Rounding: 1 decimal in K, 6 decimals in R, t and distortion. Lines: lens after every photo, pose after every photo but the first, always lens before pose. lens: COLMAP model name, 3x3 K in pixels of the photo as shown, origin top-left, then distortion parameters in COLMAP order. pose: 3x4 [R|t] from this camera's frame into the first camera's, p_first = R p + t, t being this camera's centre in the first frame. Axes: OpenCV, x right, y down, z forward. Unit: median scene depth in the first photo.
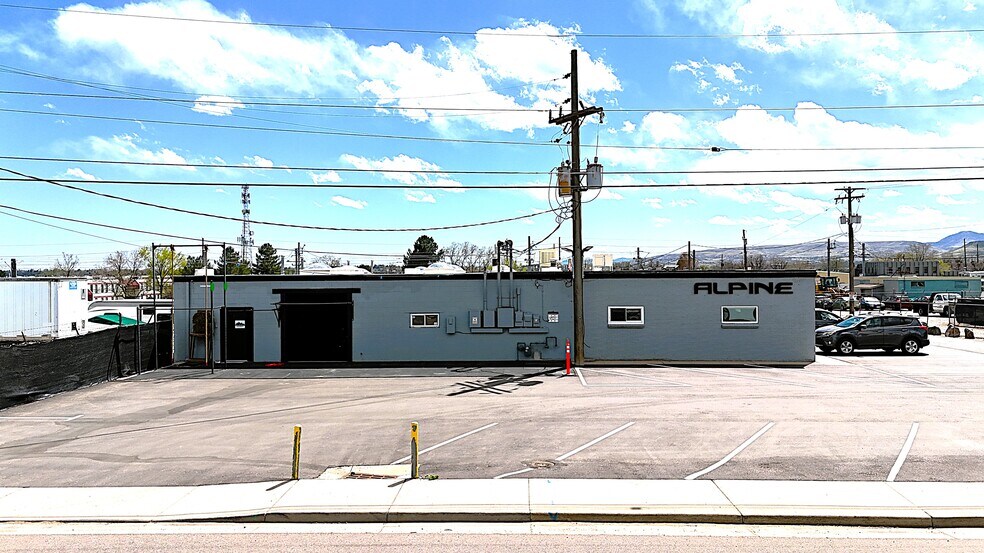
lens RADIAL K [[738.4, 0, 492.0], [0, 738.4, 276.5], [0, 0, 1]] dist [0.099648, -0.134308]
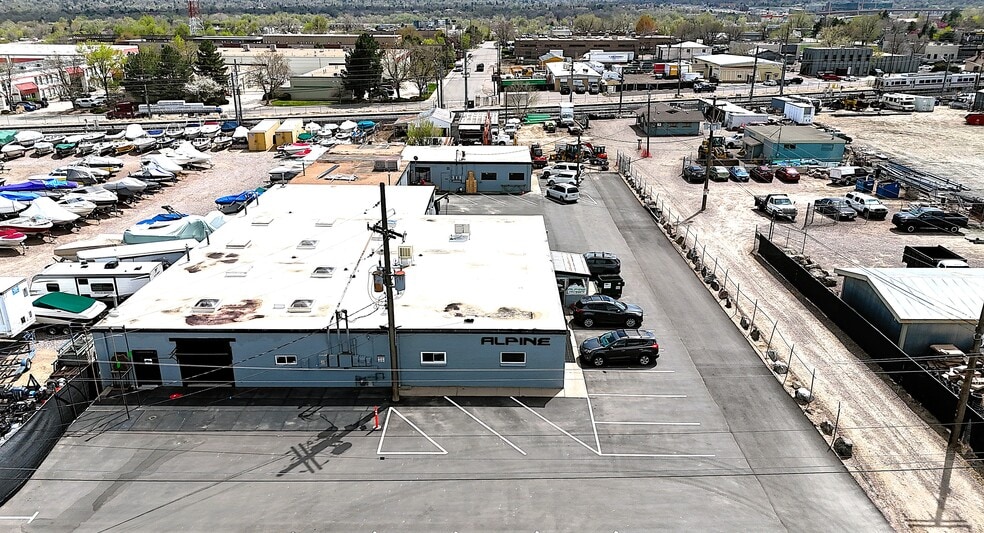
lens RADIAL K [[723.9, 0, 492.0], [0, 723.9, 266.5], [0, 0, 1]] dist [0.085830, -0.089384]
pose [[0.999293, -0.005824, 0.037156, 0.240485], [-0.007076, 0.941181, 0.337829, -0.564890], [-0.036938, -0.337853, 0.940474, -0.219544]]
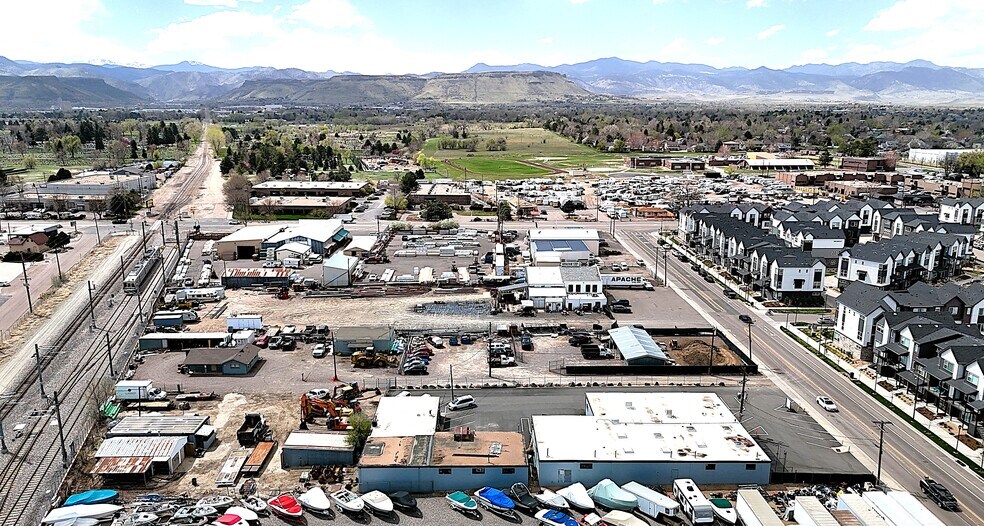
lens RADIAL K [[720.2, 0, 492.0], [0, 720.2, 263.0], [0, 0, 1]] dist [0.039932, 0.000991]
pose [[-0.068938, -0.207167, 0.975874, -3.647365], [-0.009481, 0.978293, 0.207011, -1.699033], [-0.997576, 0.005018, -0.069405, 2.623135]]
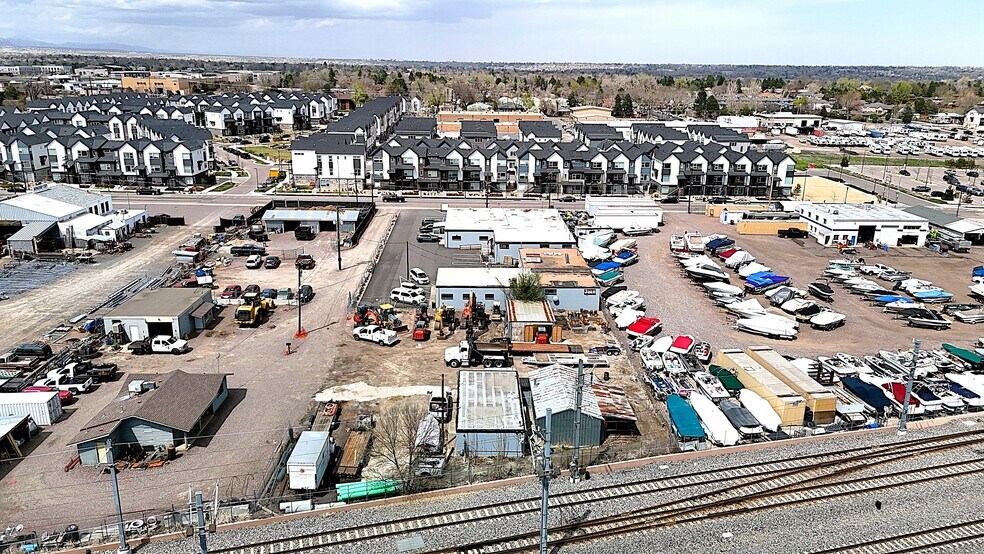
lens RADIAL K [[717.6, 0, 492.0], [0, 717.6, 277.0], [0, 0, 1]] dist [0.035809, -0.004259]
pose [[-0.997178, 0.007850, -0.074660, 0.507746], [-0.013245, 0.960520, 0.277897, -1.061158], [0.073894, 0.278102, -0.957705, 6.519726]]
